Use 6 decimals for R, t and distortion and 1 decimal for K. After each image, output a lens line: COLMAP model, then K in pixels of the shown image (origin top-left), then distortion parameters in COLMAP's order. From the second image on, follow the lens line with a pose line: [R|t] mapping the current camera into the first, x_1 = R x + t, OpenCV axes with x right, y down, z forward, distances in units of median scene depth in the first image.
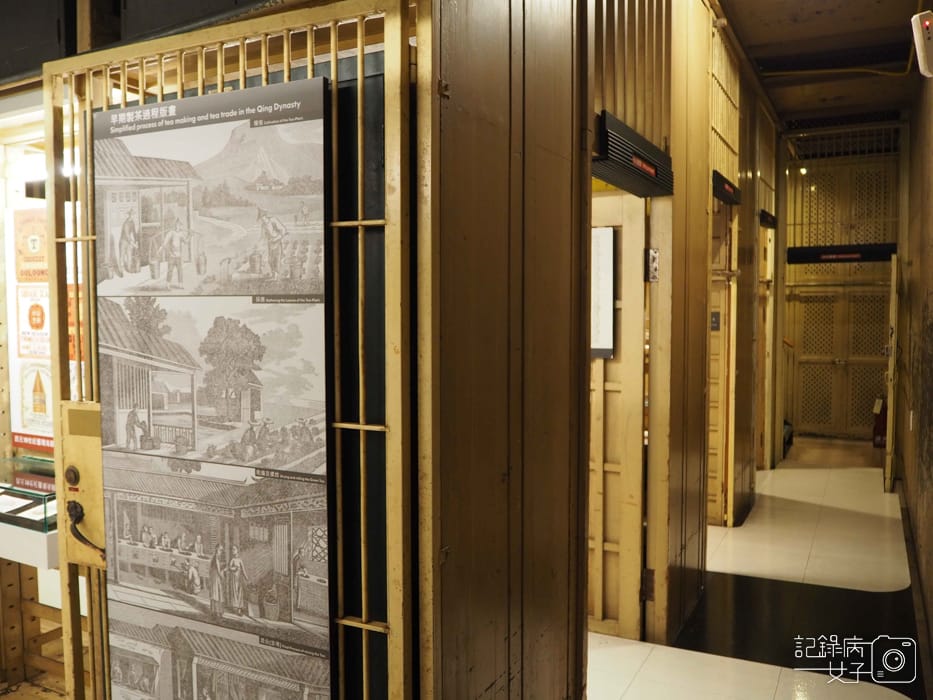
lens RADIAL K [[774.0, 0, 466.5], [0, 774.0, 348.8], [0, 0, 1]] dist [-0.003137, 0.005922]
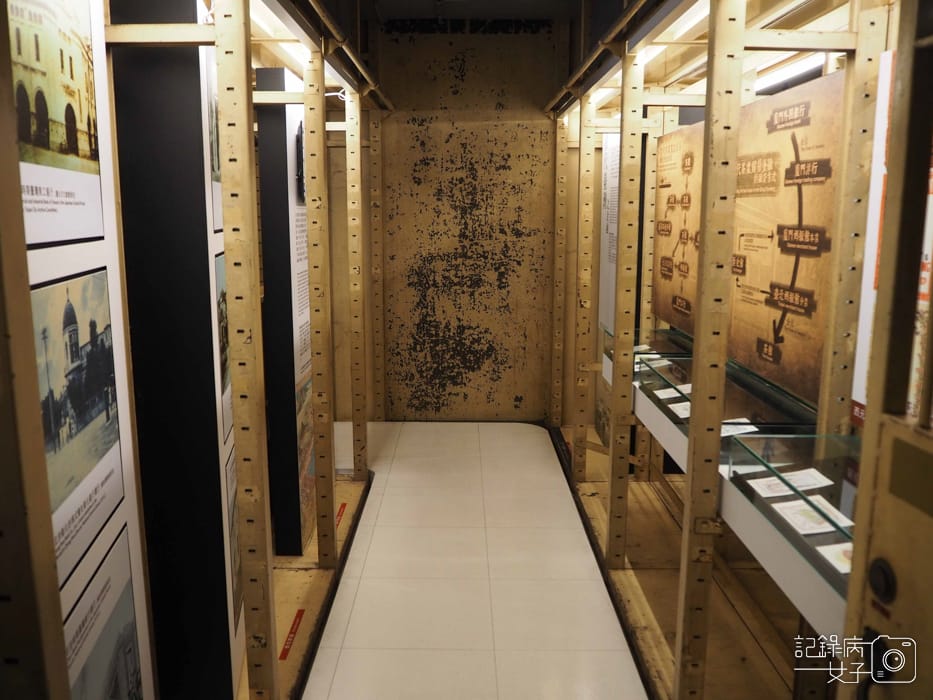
lens RADIAL K [[774.0, 0, 465.9], [0, 774.0, 348.6], [0, 0, 1]] dist [-0.003137, 0.005922]
pose [[0.469376, 0.161465, -0.868110, -0.249424], [-0.057625, 0.986645, 0.152355, -0.025949], [0.881116, -0.021487, 0.472411, 0.567697]]
